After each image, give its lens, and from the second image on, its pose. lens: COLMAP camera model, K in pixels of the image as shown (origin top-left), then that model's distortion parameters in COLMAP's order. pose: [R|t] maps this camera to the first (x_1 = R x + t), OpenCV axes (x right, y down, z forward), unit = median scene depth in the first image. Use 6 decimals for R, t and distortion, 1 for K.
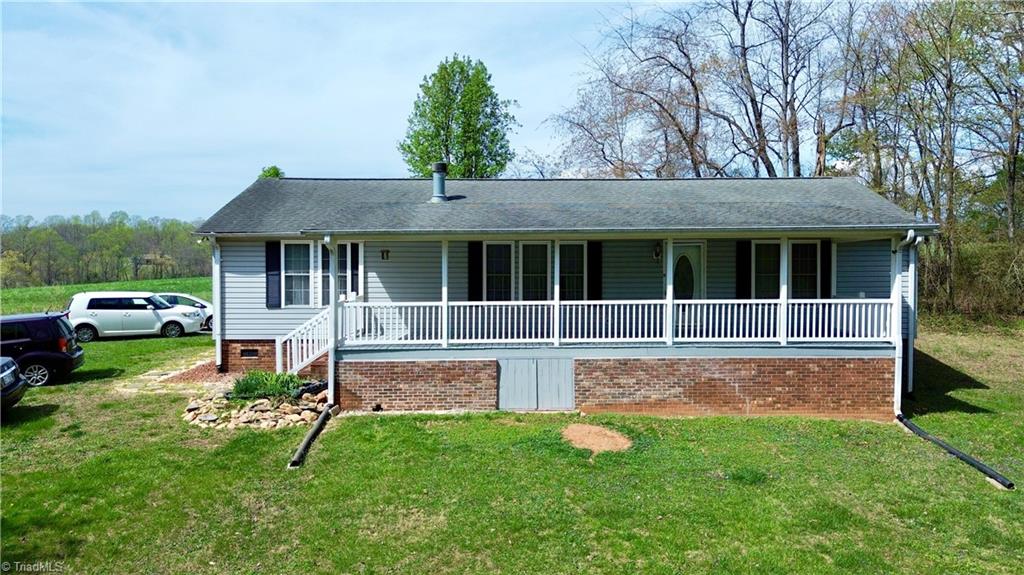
lens RADIAL K [[738.1, 0, 514.4], [0, 738.1, 292.2], [0, 0, 1]] dist [0.029379, -0.038999]
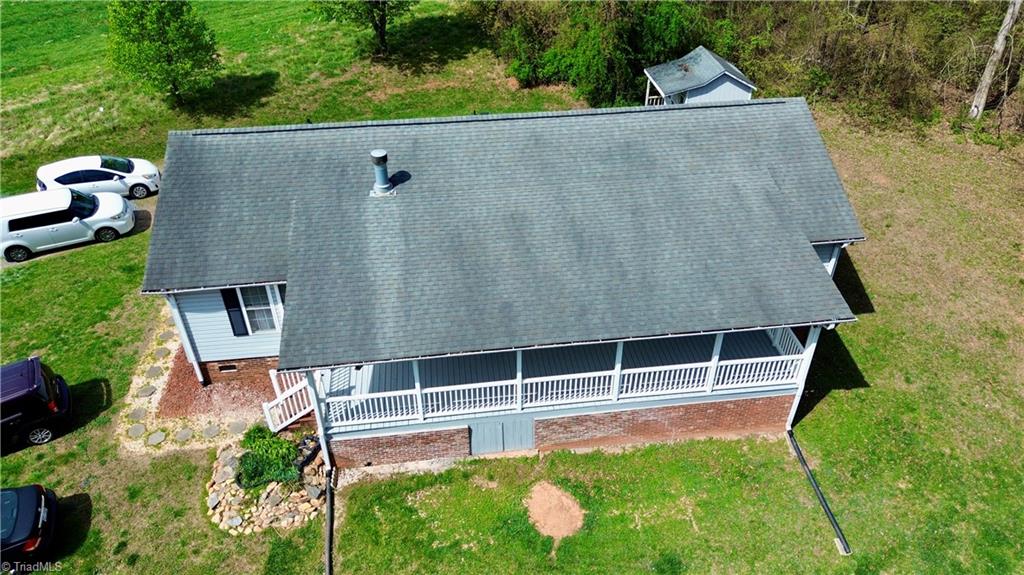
lens RADIAL K [[738.1, 0, 513.3], [0, 738.1, 289.5], [0, 0, 1]] dist [0.029379, -0.038999]
pose [[0.992690, -0.077373, 0.092631, -0.037180], [0.009751, 0.816390, 0.577418, -0.636858], [-0.120300, -0.572294, 0.811177, 0.146057]]
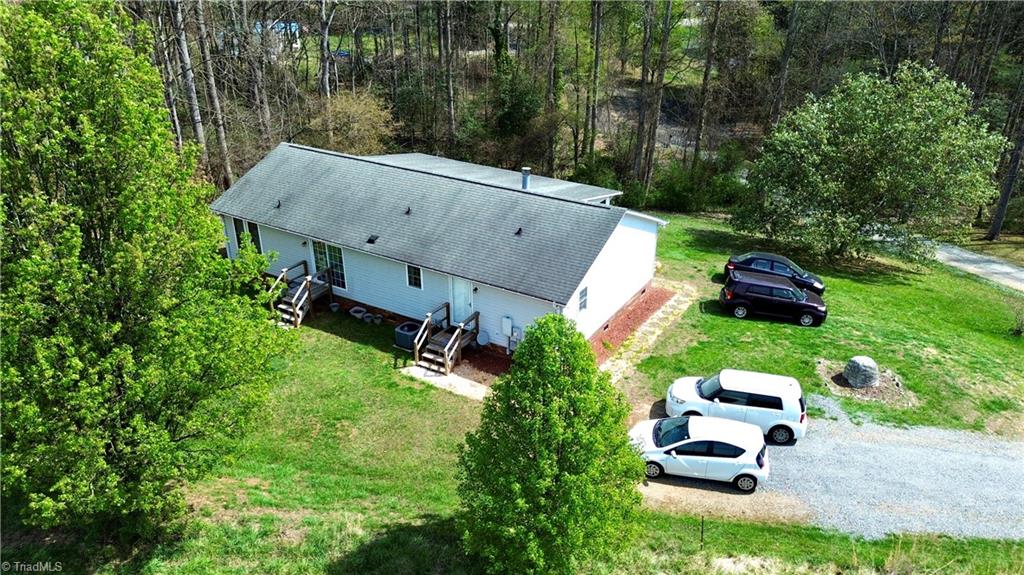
lens RADIAL K [[738.1, 0, 512.3], [0, 738.1, 287.9], [0, 0, 1]] dist [0.029379, -0.038999]
pose [[-0.854886, -0.228723, 0.465677, -0.964160], [0.014335, 0.886821, 0.461891, -0.746984], [-0.518617, 0.401540, -0.754852, 2.560385]]
